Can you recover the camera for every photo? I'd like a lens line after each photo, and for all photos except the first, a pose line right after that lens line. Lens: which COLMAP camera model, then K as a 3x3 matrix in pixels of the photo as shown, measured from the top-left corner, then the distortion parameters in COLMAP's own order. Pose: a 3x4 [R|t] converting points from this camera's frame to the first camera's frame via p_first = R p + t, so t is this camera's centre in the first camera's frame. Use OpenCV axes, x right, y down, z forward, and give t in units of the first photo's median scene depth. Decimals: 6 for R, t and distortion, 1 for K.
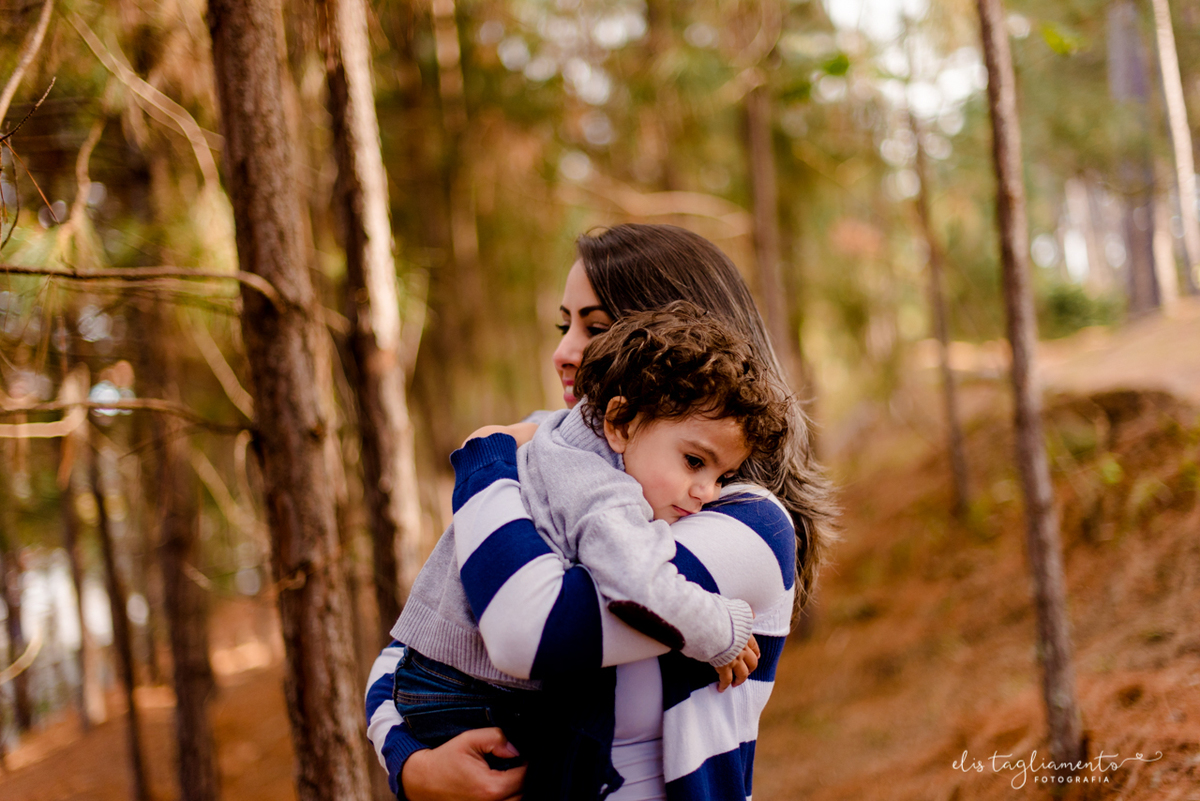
lens RADIAL K [[1750.7, 0, 600.0], [0, 1750.7, 400.5], [0, 0, 1]] dist [0.003348, 0.040760]
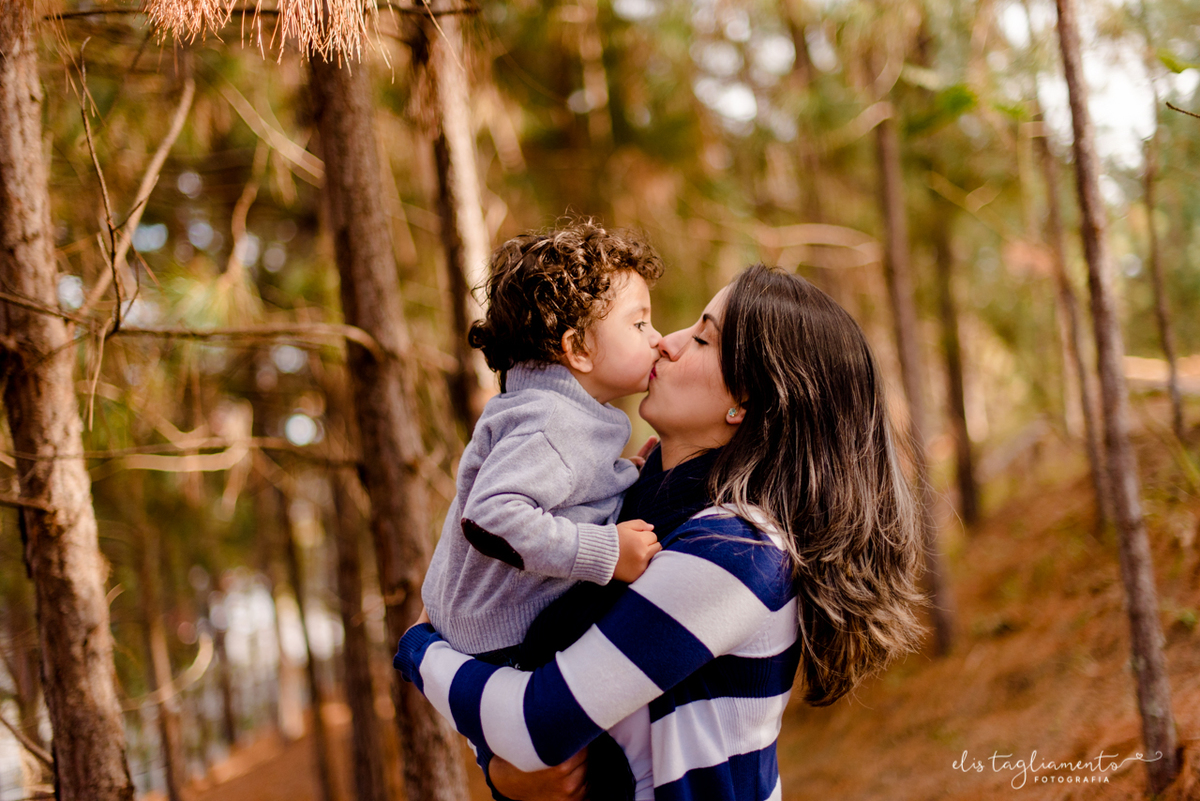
lens RADIAL K [[1751.5, 0, 600.0], [0, 1751.5, 400.5], [0, 0, 1]] dist [-0.028144, 0.022244]
pose [[0.993499, -0.017389, -0.112506, 0.085196], [0.016055, 0.999790, -0.012753, -0.007539], [0.112704, 0.010864, 0.993569, -0.107302]]
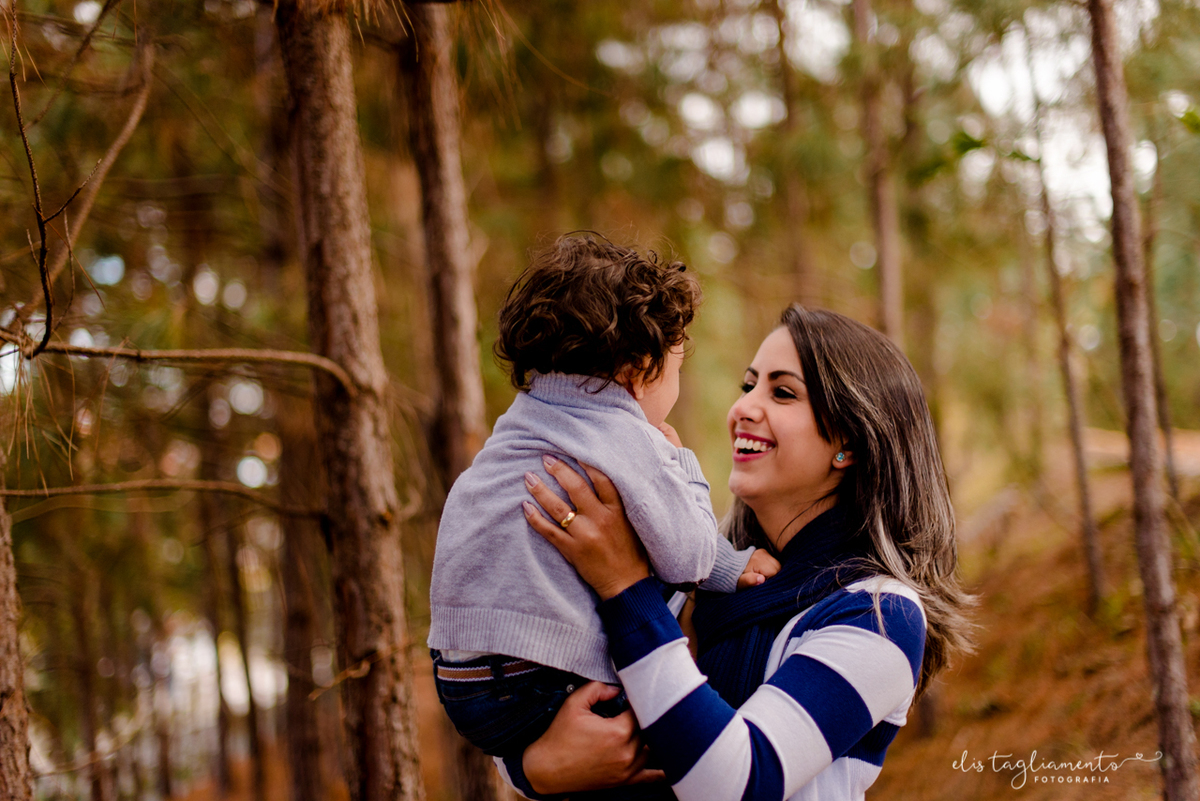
lens RADIAL K [[1751.5, 0, 600.0], [0, 1751.5, 400.5], [0, 0, 1]] dist [-0.028144, 0.022244]
pose [[0.996140, 0.015557, -0.086385, 0.041127], [-0.019425, 0.998838, -0.044112, -0.006814], [0.085598, 0.045620, 0.995285, 0.030848]]
